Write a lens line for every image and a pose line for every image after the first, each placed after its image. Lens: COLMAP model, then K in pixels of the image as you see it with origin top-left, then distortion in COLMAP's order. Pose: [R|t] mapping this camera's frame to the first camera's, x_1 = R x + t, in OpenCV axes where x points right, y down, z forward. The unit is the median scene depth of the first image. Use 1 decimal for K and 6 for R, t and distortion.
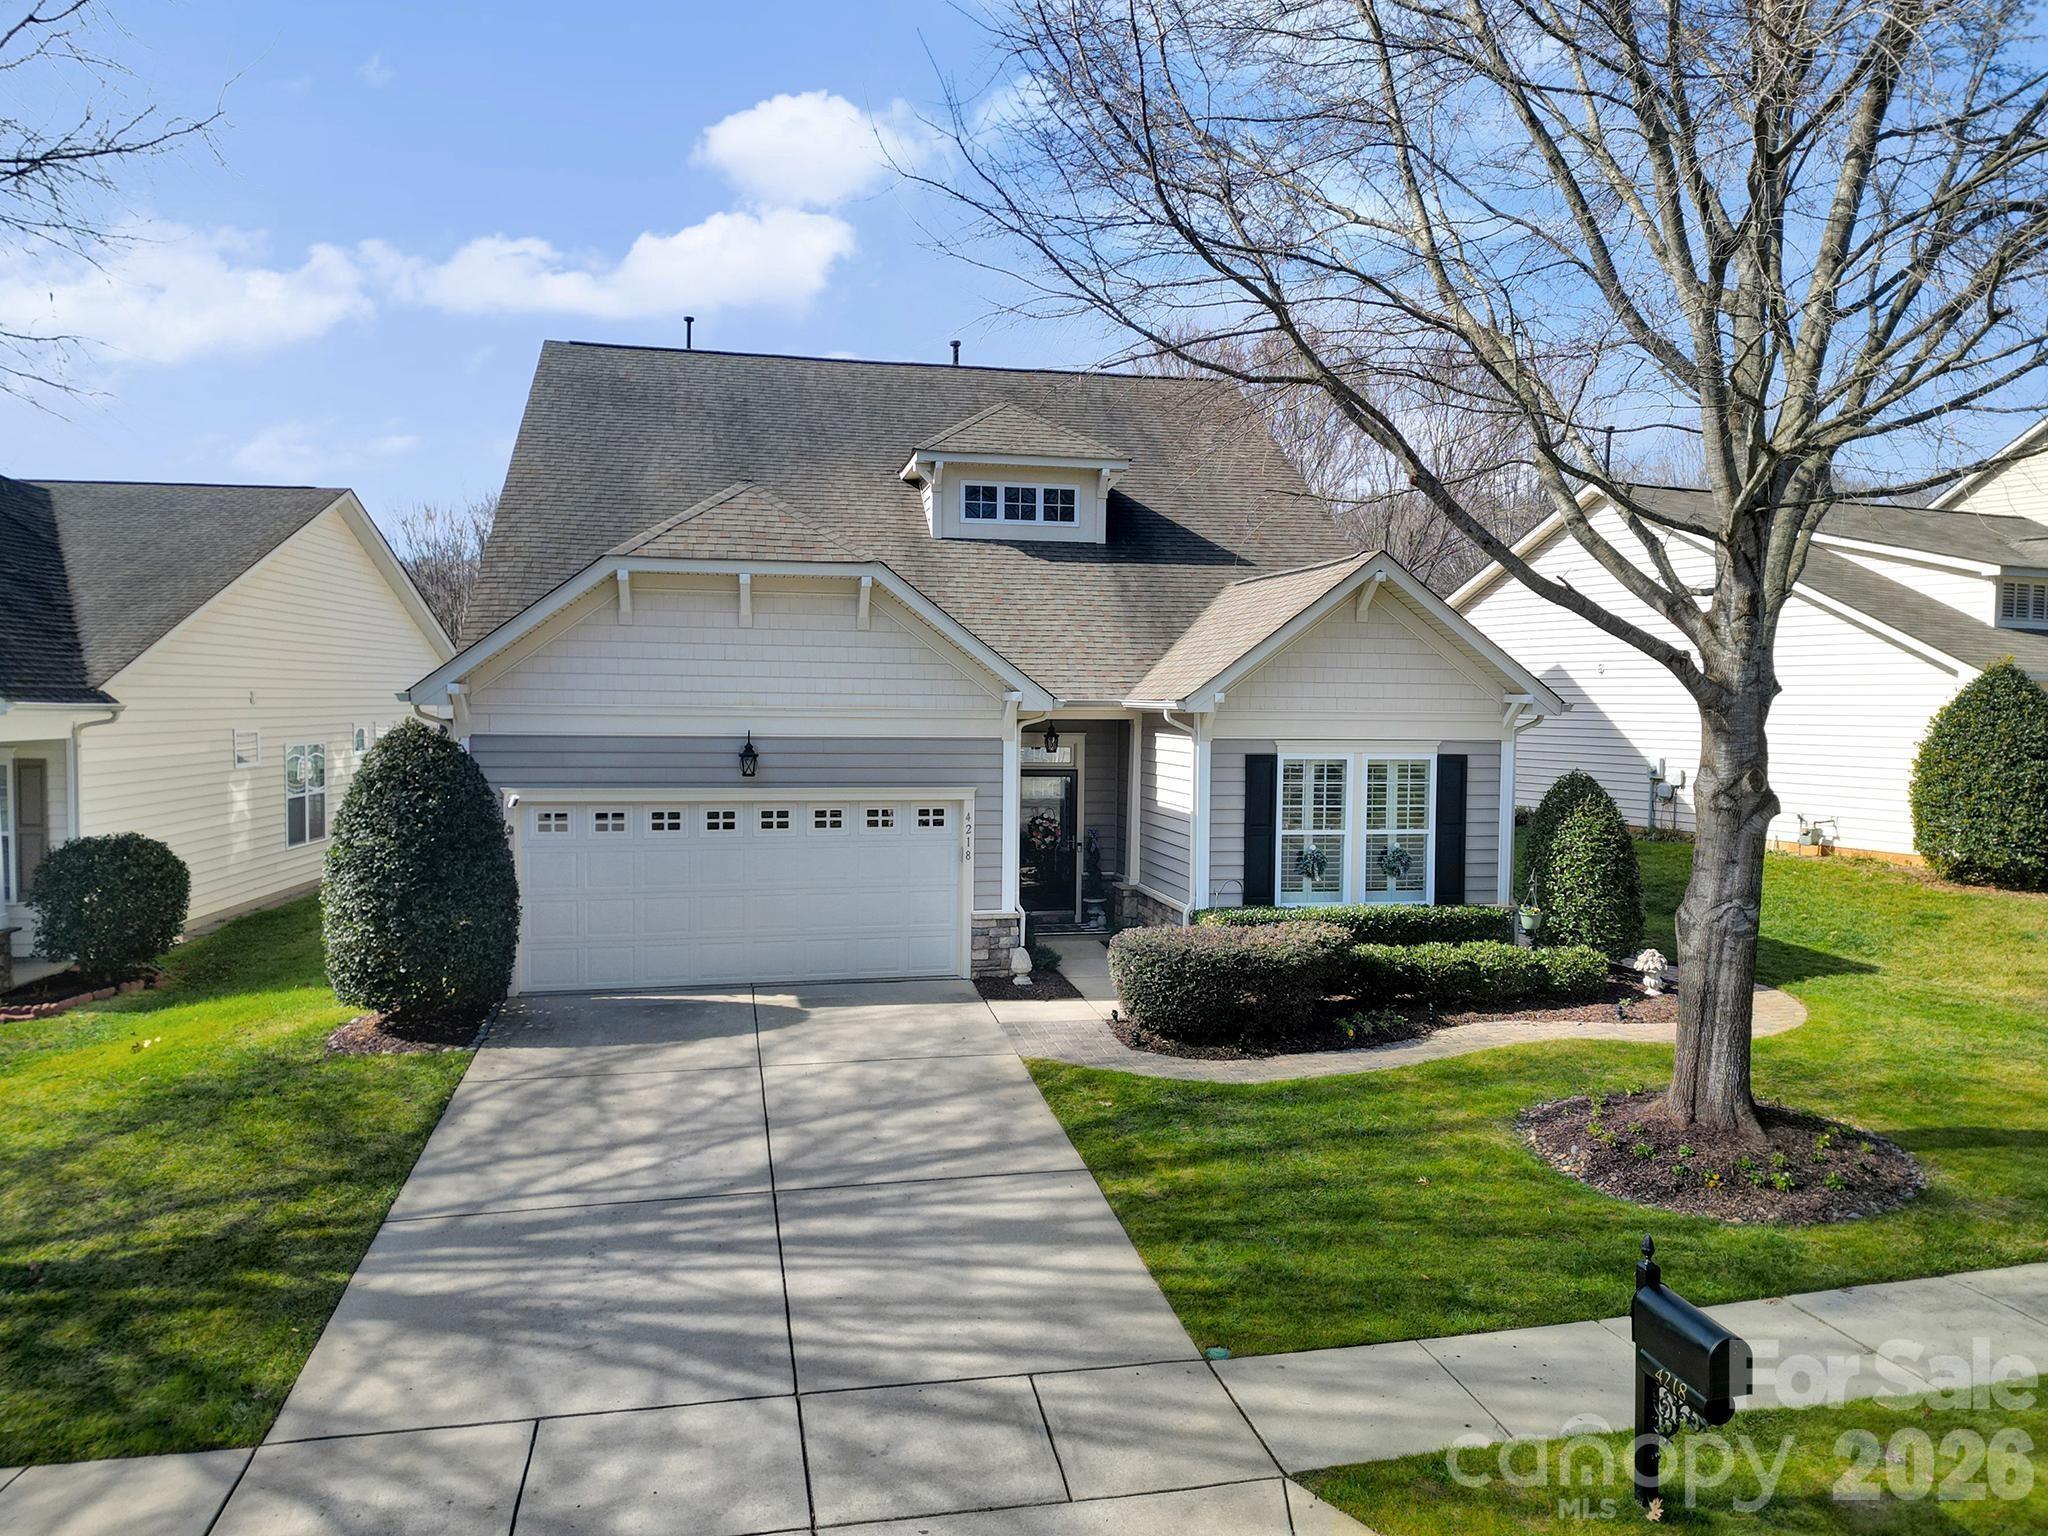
lens RADIAL K [[1434.6, 0, 1024.0], [0, 1434.6, 768.0], [0, 0, 1]] dist [0.100311, -0.104136]
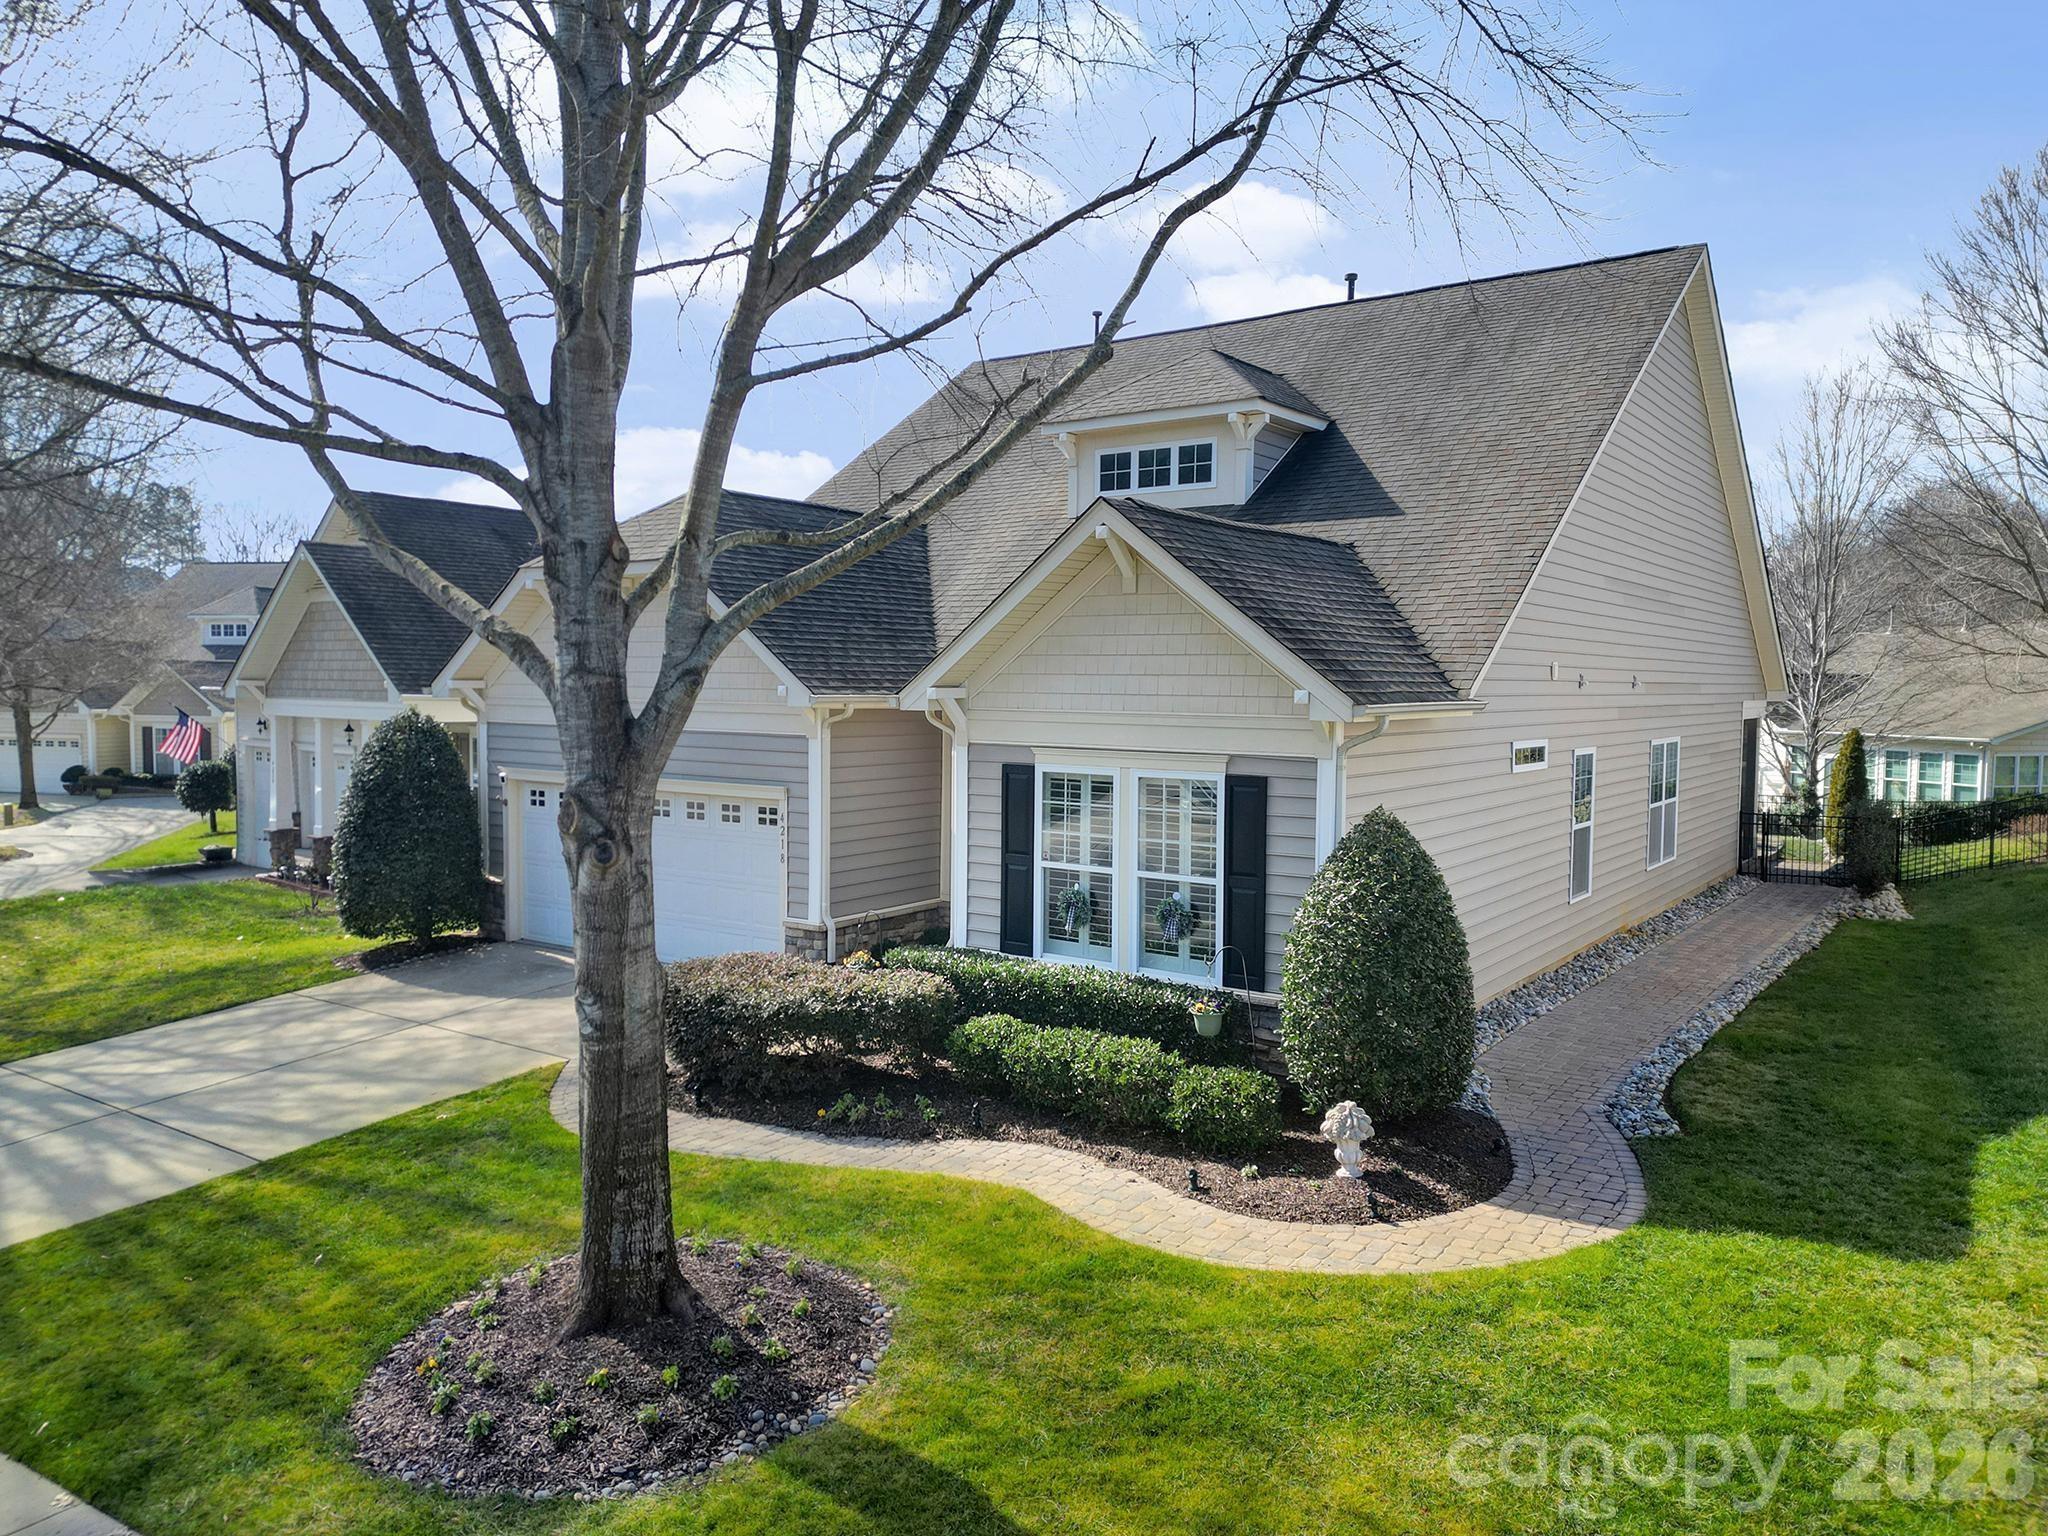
lens RADIAL K [[1434.6, 0, 1024.0], [0, 1434.6, 768.0], [0, 0, 1]] dist [0.100311, -0.104136]
pose [[0.681216, 0.040479, -0.730962, 0.793426], [-0.037563, 0.999088, 0.020321, -0.025205], [0.731118, 0.013614, 0.682115, 0.482622]]
